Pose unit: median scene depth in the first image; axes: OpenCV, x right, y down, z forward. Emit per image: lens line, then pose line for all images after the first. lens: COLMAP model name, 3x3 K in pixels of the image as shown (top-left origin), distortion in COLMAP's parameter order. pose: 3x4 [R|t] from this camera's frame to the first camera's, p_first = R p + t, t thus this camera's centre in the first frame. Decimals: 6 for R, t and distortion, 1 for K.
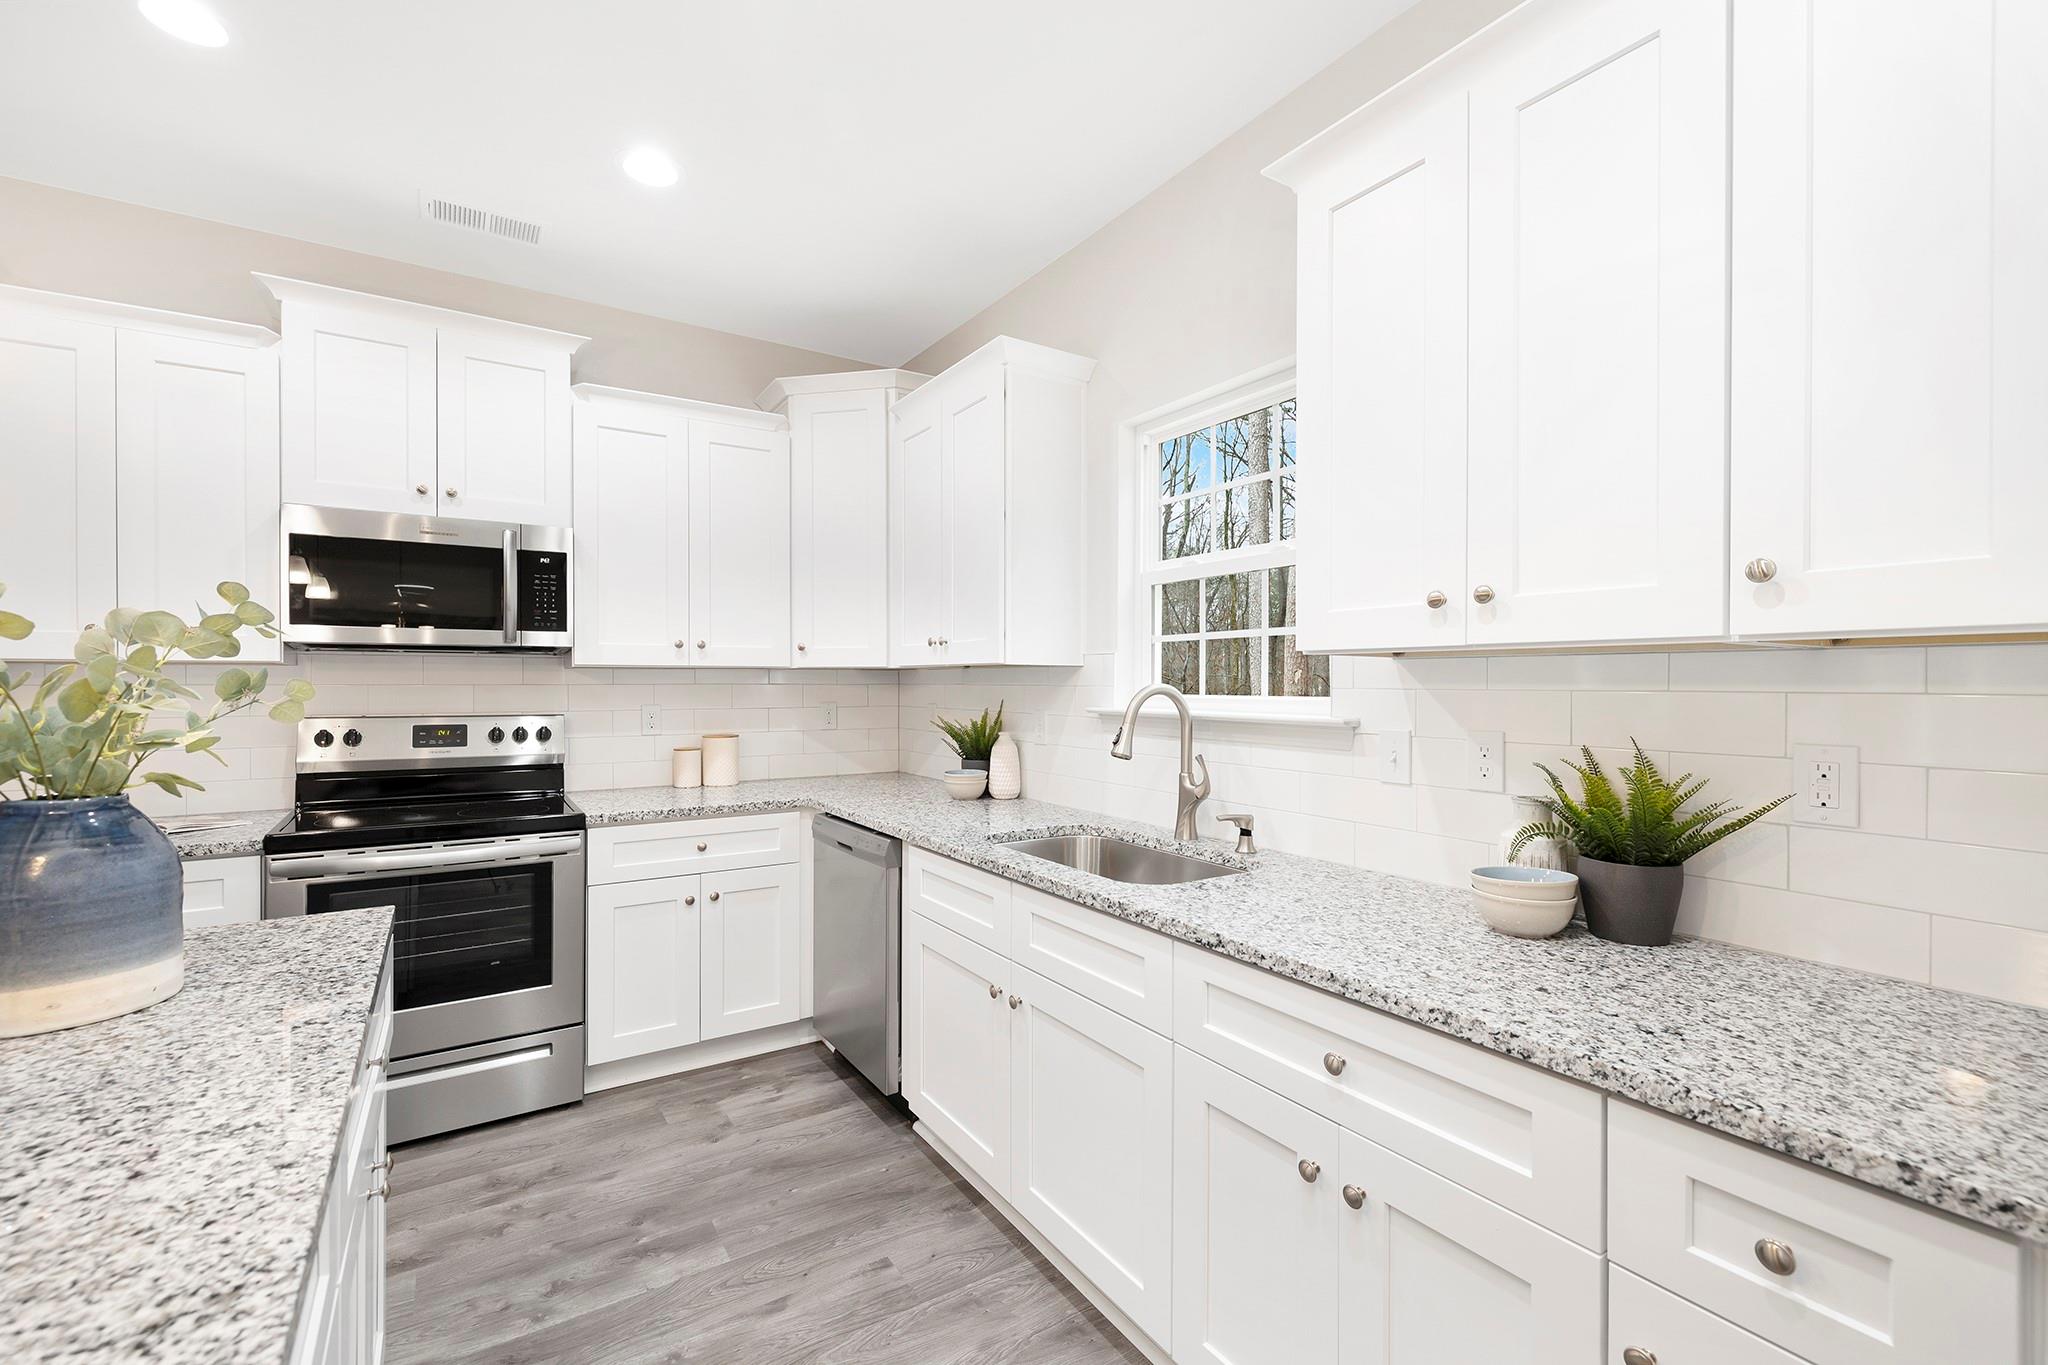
lens RADIAL K [[869.0, 0, 1020.7], [0, 869.0, 682.7], [0, 0, 1]] dist [-0.002276, 0.001829]
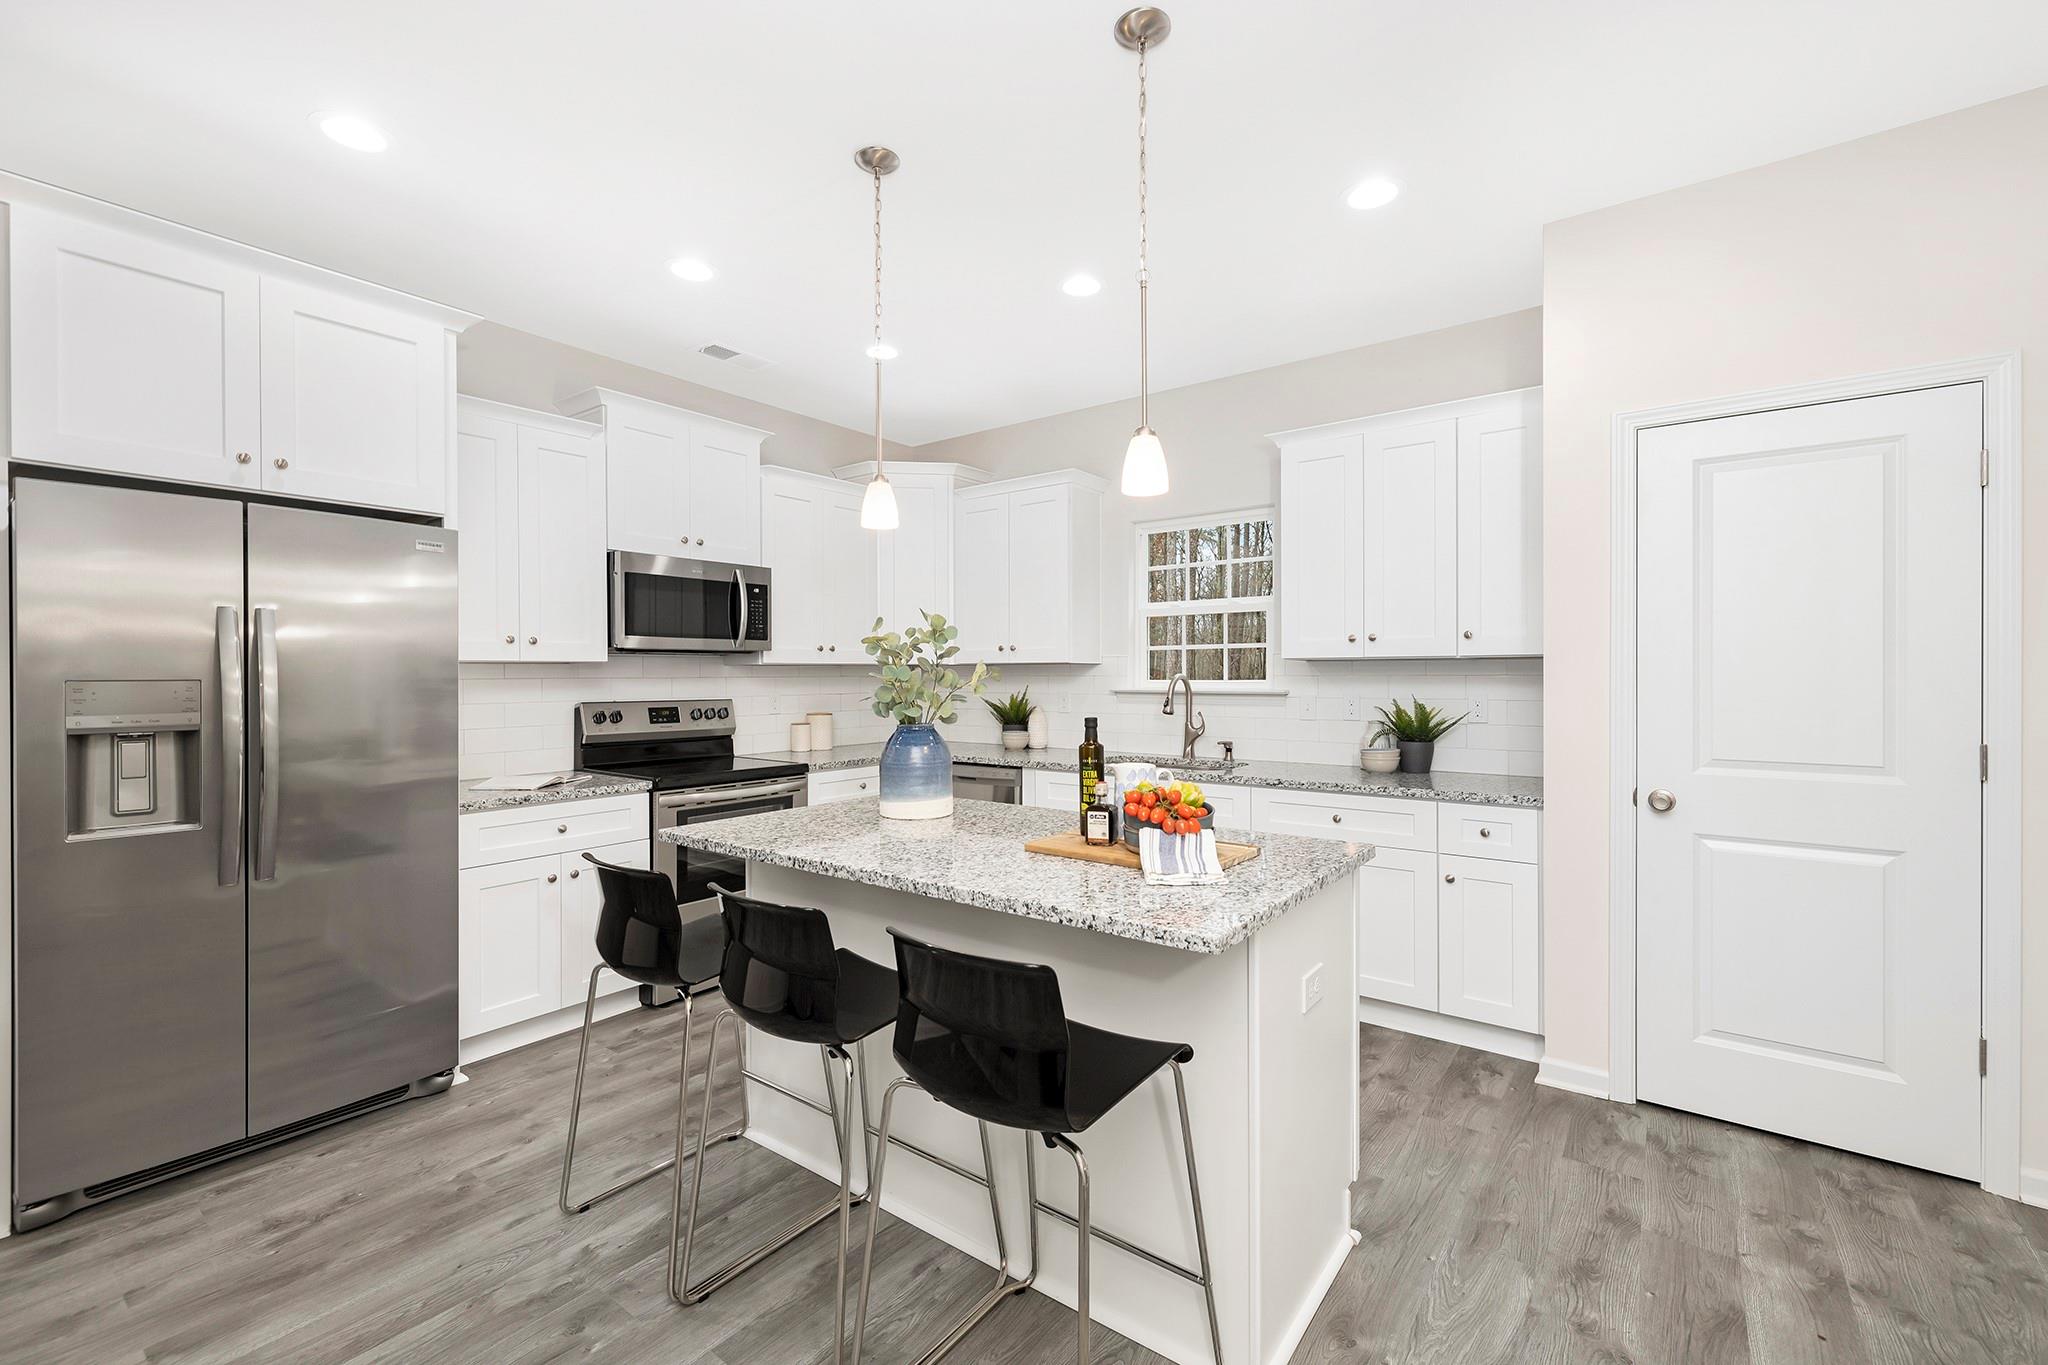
lens RADIAL K [[869.0, 0, 1029.7], [0, 869.0, 670.0], [0, 0, 1]] dist [-0.002276, 0.001829]
pose [[0.935696, -0.003791, 0.352786, -0.670907], [0.005440, 0.999978, -0.003683, -0.001901], [-0.352765, 0.005365, 0.935697, -0.527092]]
